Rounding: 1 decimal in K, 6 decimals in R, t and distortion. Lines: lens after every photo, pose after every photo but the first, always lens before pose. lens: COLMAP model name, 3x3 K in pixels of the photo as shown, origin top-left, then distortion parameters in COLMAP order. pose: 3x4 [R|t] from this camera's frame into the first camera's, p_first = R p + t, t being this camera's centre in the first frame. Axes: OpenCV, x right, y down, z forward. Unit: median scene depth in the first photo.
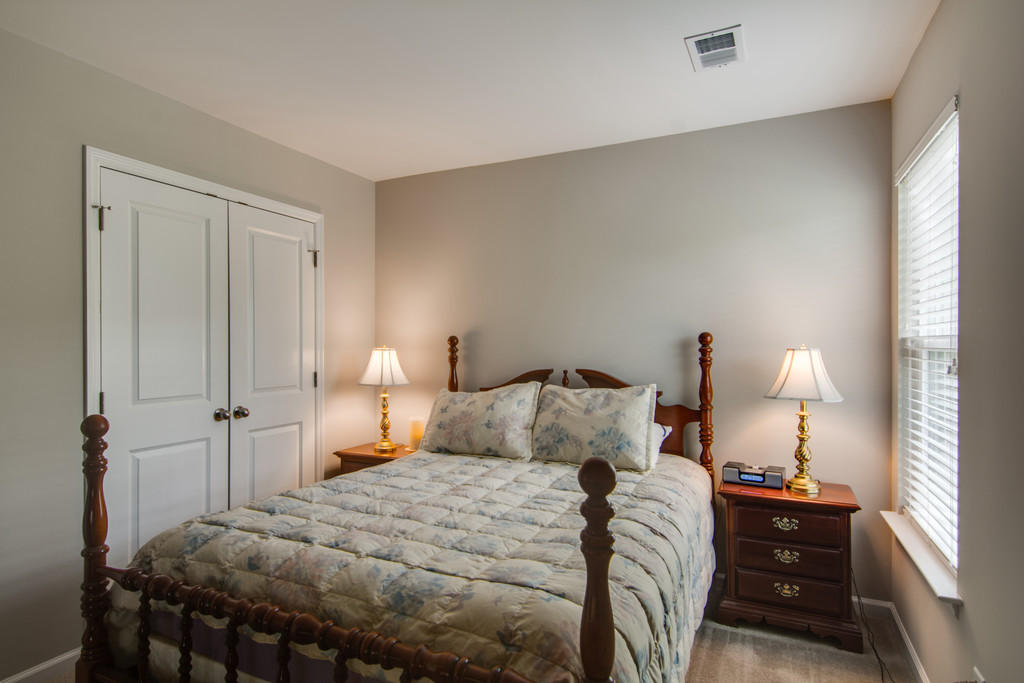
lens RADIAL K [[565.6, 0, 530.4], [0, 565.6, 347.8], [0, 0, 1]] dist [0.021823, -0.000012]
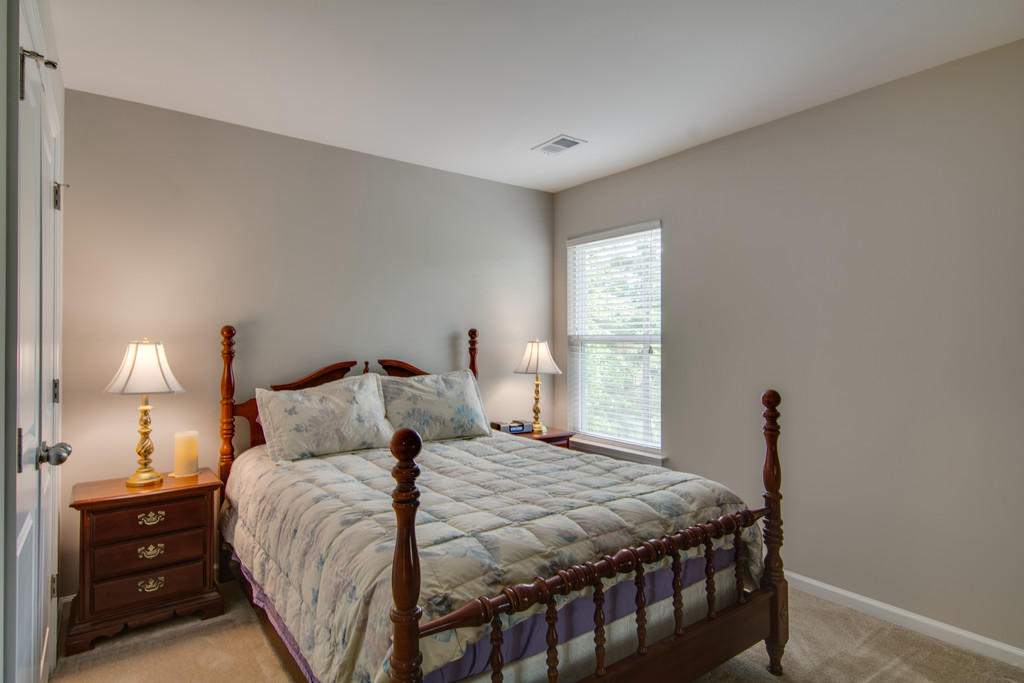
lens RADIAL K [[547.2, 0, 511.9], [0, 547.2, 339.7], [0, 0, 1]] dist [0.001163, -0.001250]
pose [[0.466779, 0.000795, 0.884373, -0.752725], [0.002576, 0.999994, -0.002258, 0.001950], [-0.884370, 0.003332, 0.466775, 0.312782]]
